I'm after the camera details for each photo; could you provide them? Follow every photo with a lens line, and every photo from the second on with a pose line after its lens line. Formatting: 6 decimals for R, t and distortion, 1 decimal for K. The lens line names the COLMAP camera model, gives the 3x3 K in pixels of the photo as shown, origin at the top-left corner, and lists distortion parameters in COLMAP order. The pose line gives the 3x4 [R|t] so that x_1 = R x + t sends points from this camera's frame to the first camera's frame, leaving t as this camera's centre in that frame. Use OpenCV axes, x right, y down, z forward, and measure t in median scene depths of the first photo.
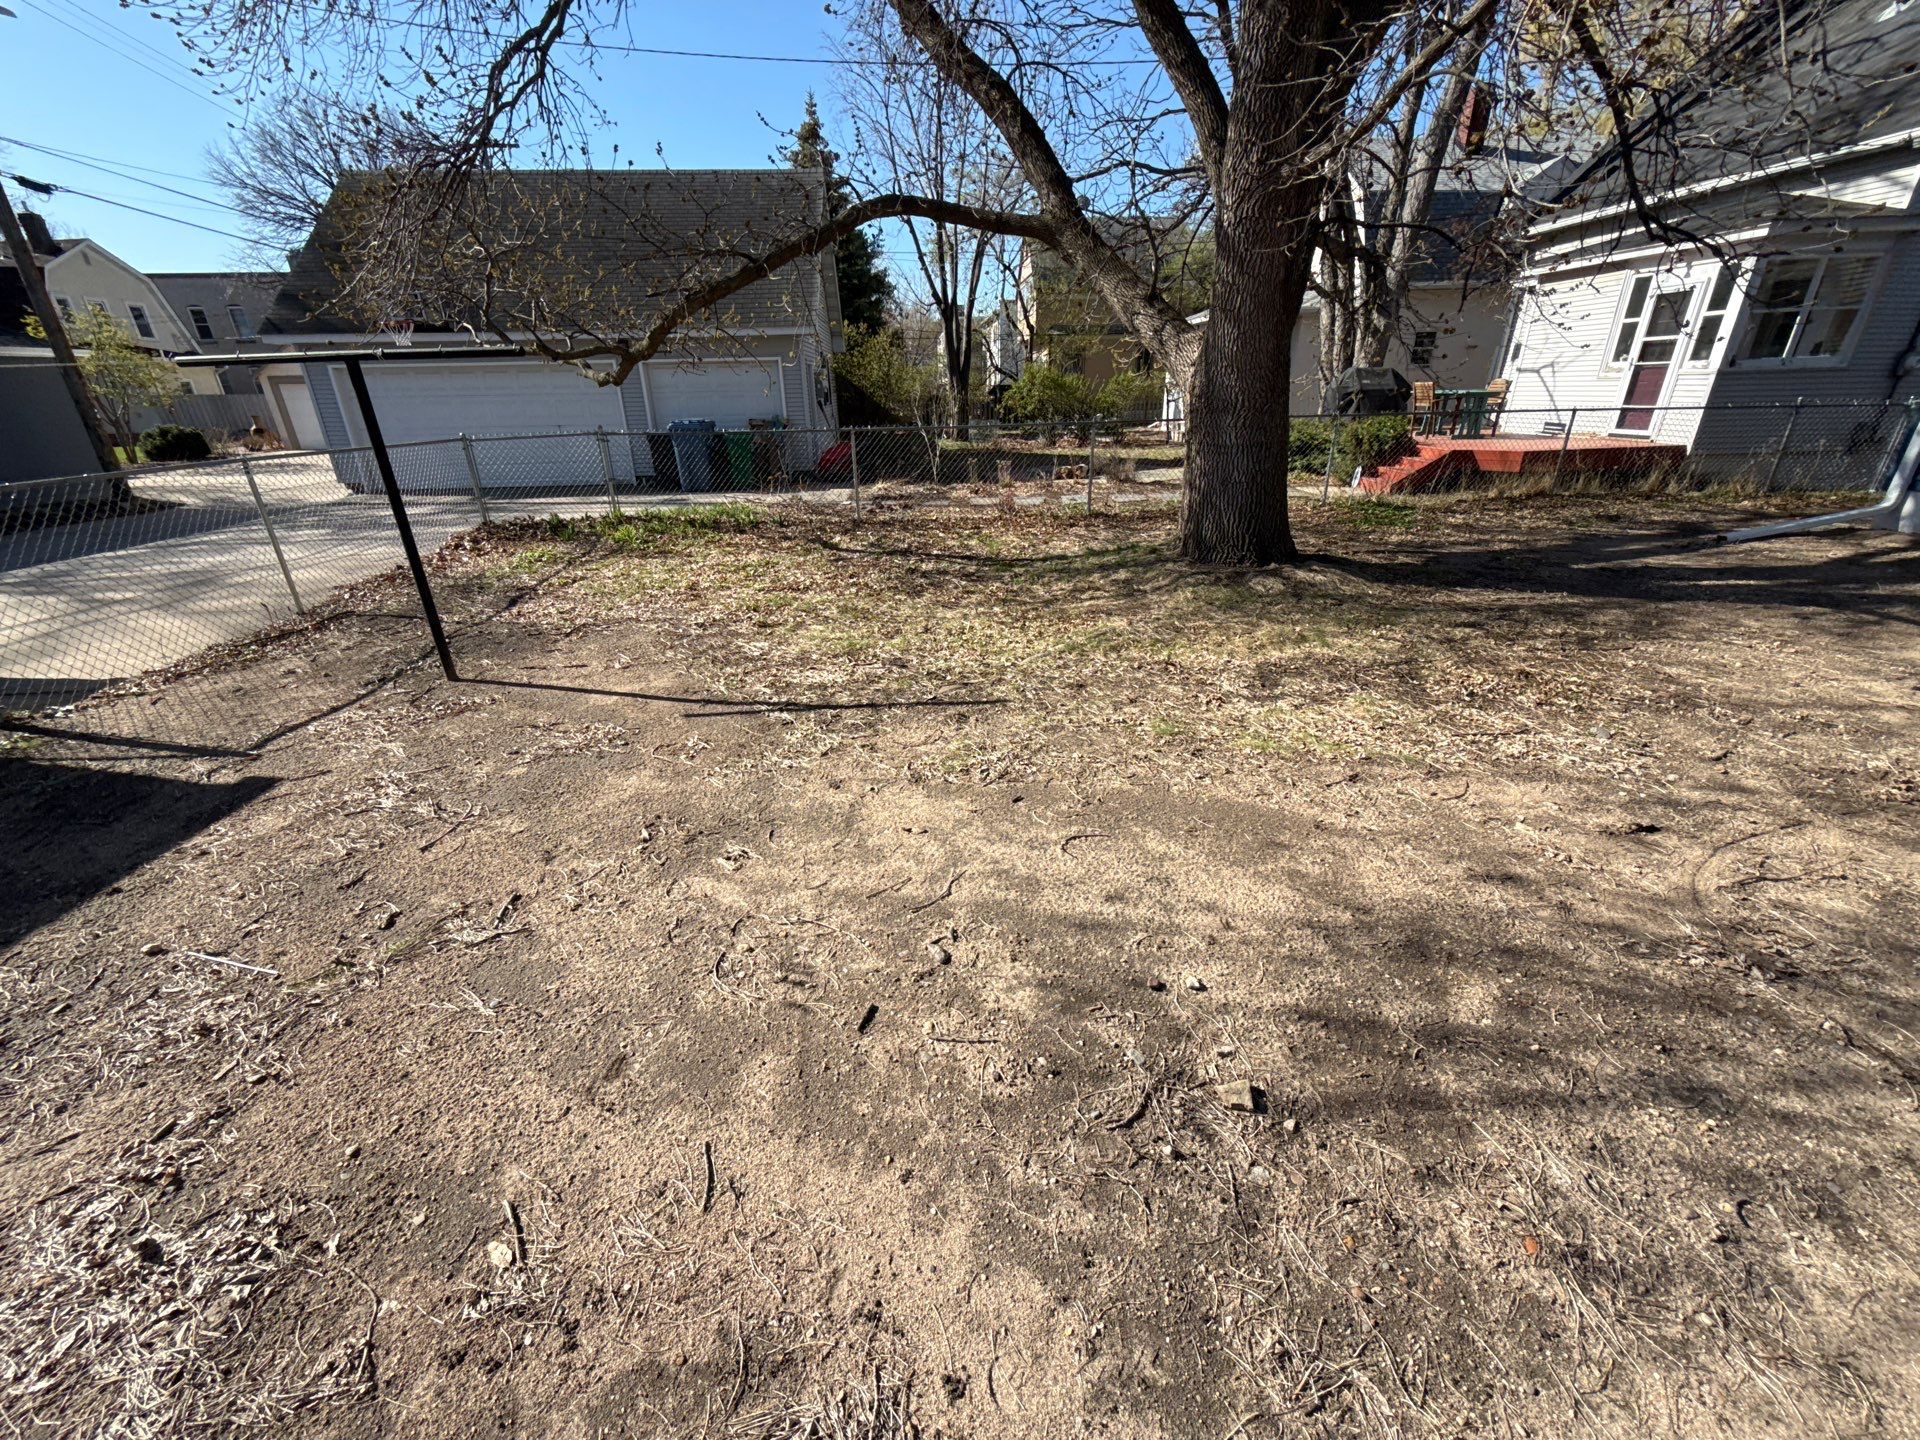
lens RADIAL K [[757.7, 0, 960.0], [0, 757.7, 720.0], [0, 0, 1]] dist [-0.001926, 0.000331]
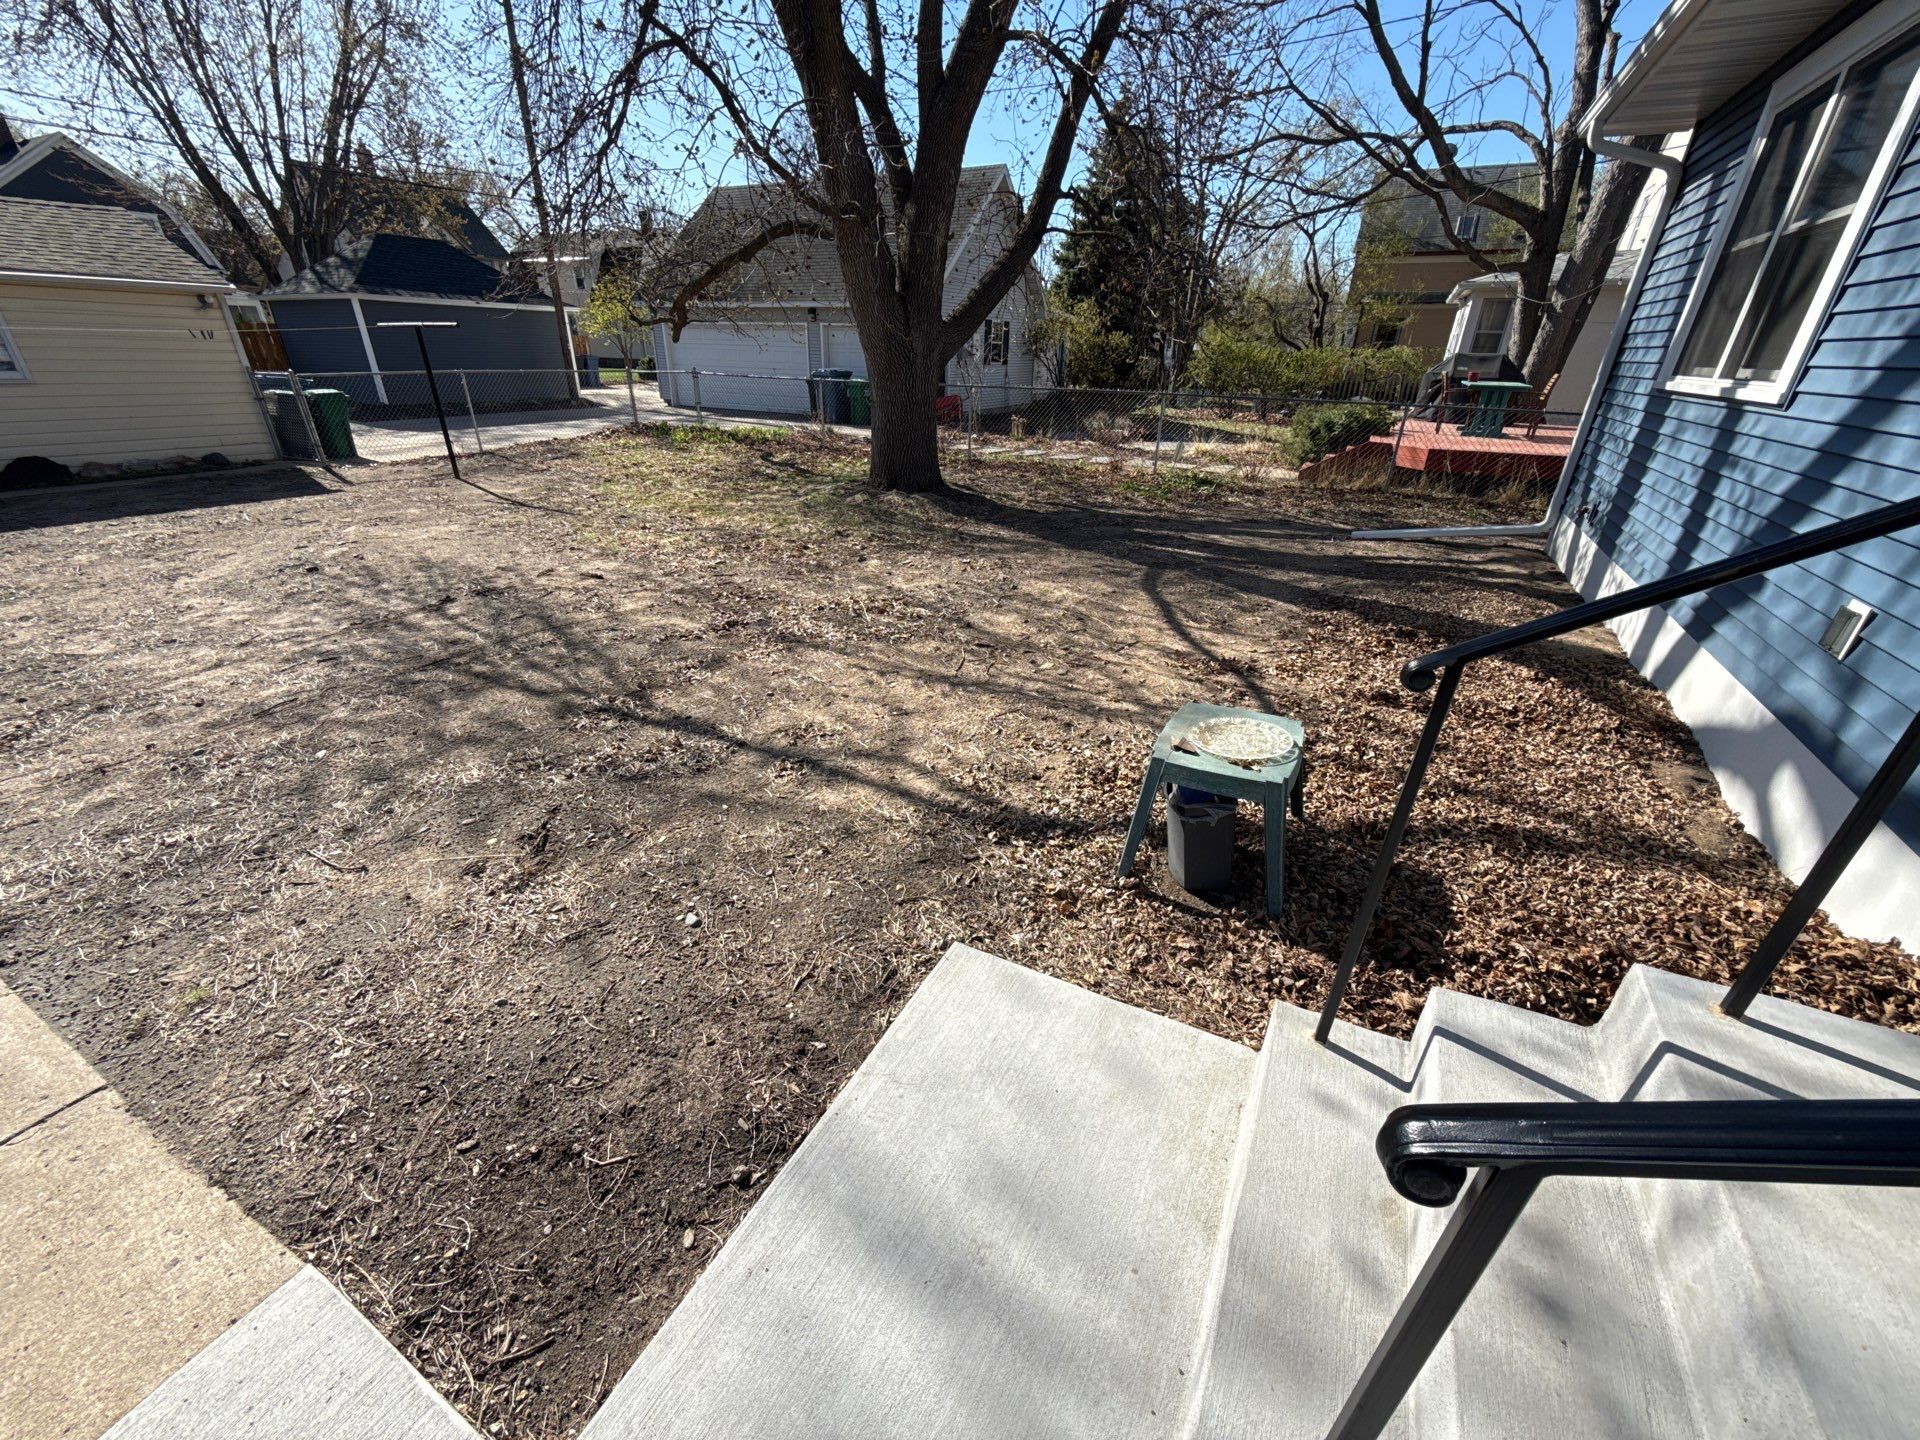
lens RADIAL K [[757.7, 0, 960.0], [0, 757.7, 720.0], [0, 0, 1]] dist [-0.001926, 0.000331]
pose [[0.854443, 0.261557, -0.448905, 1.735629], [-0.241749, 0.964953, 0.102092, 0.043872], [0.459875, 0.021291, 0.887728, -0.242520]]
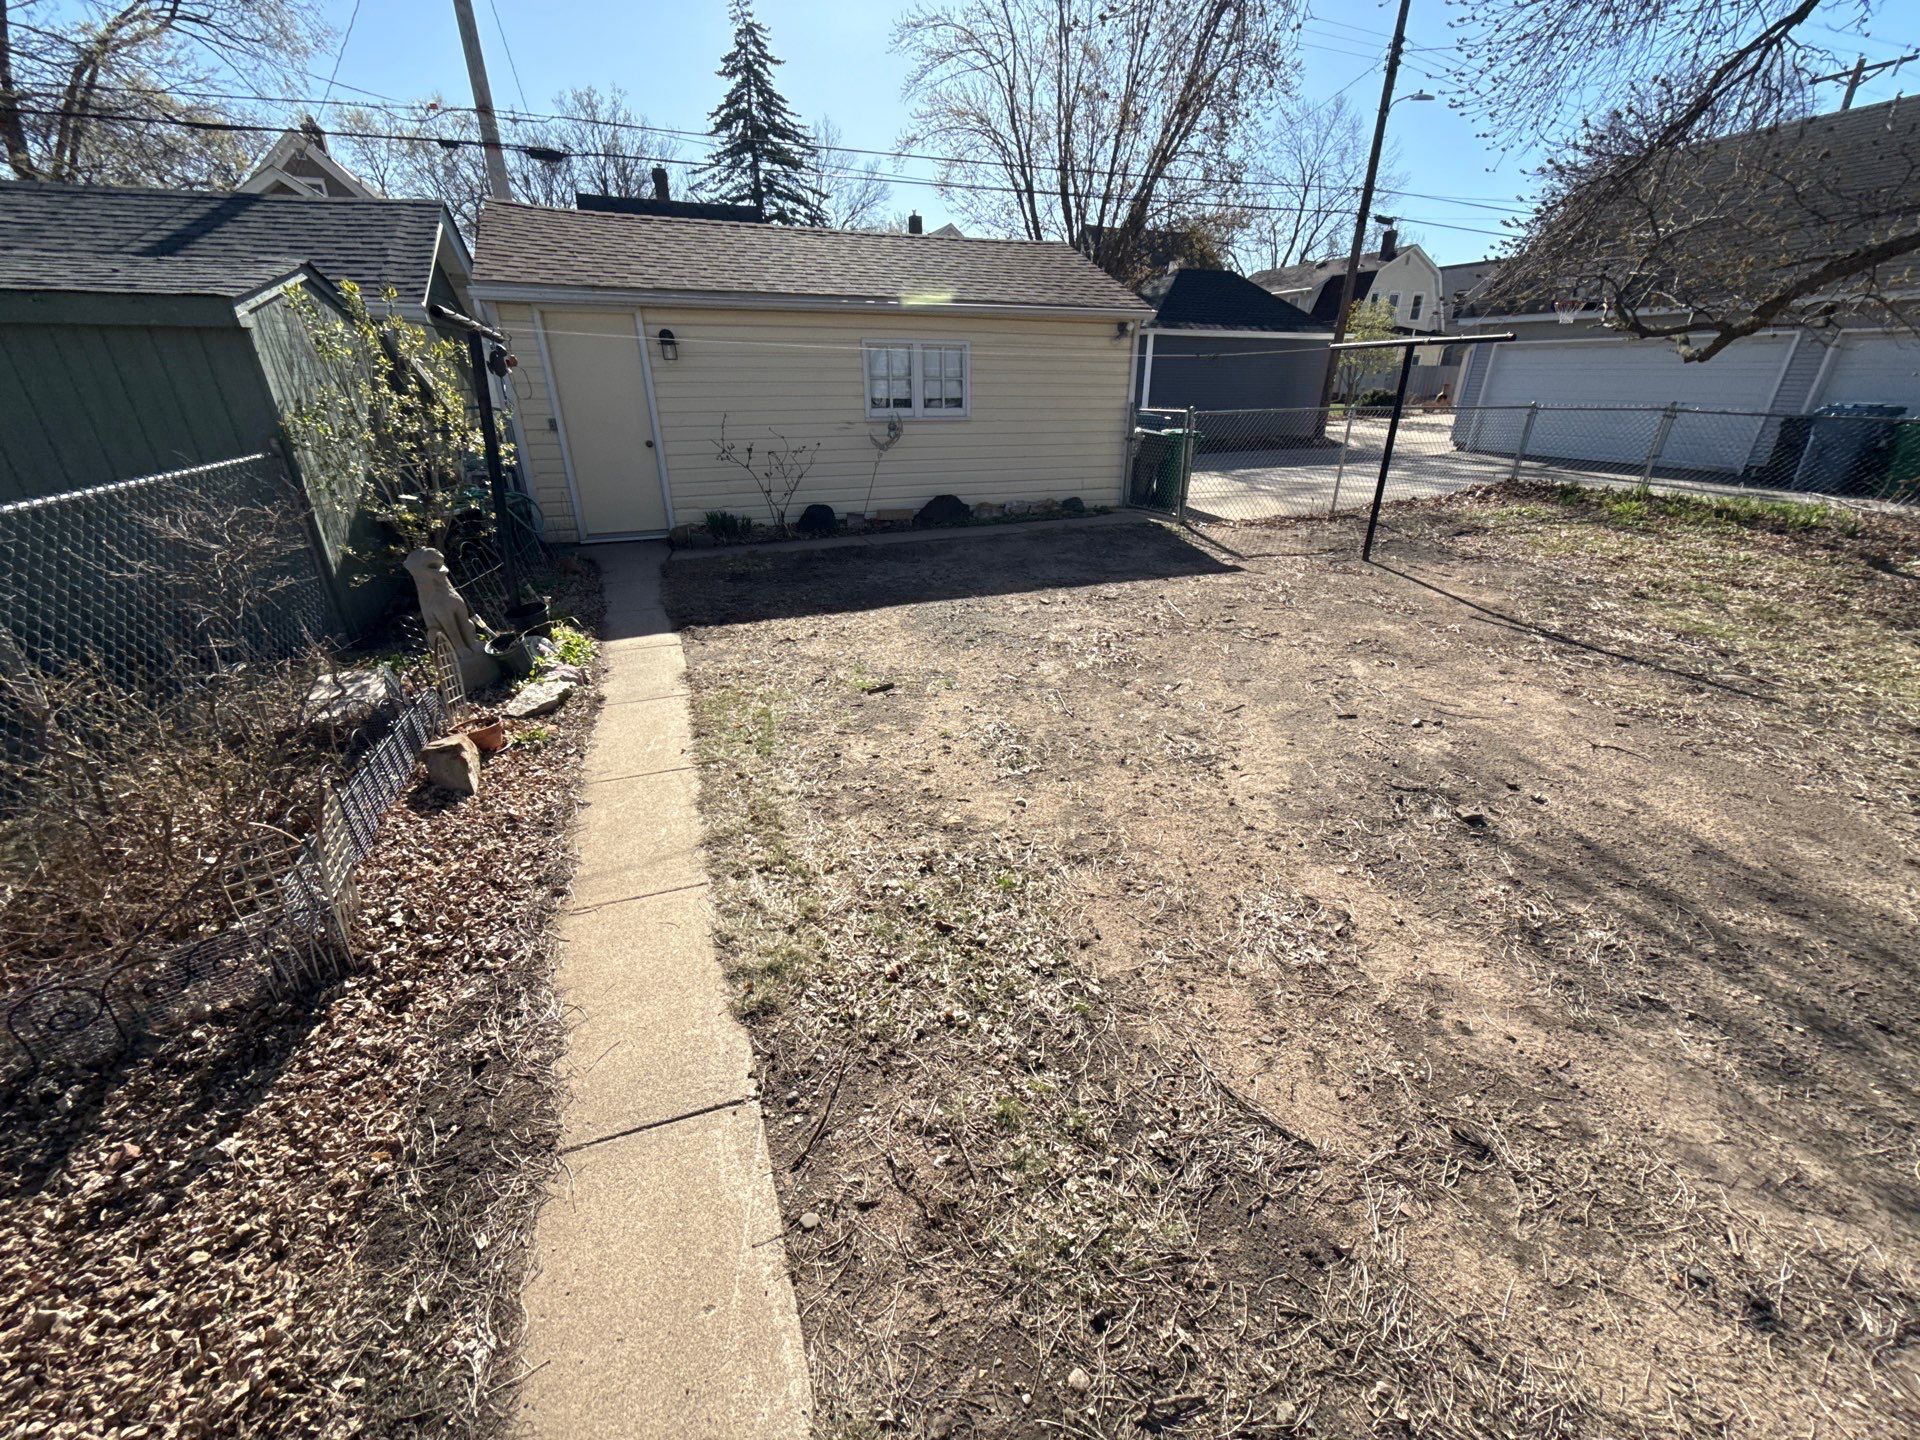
lens RADIAL K [[757.7, 0, 960.0], [0, 757.7, 720.0], [0, 0, 1]] dist [-0.001926, 0.000331]
pose [[0.298224, 0.411431, -0.861270, 0.525344], [-0.385333, 0.877428, 0.285724, 0.107538], [0.873259, 0.246666, 0.420208, -0.258369]]
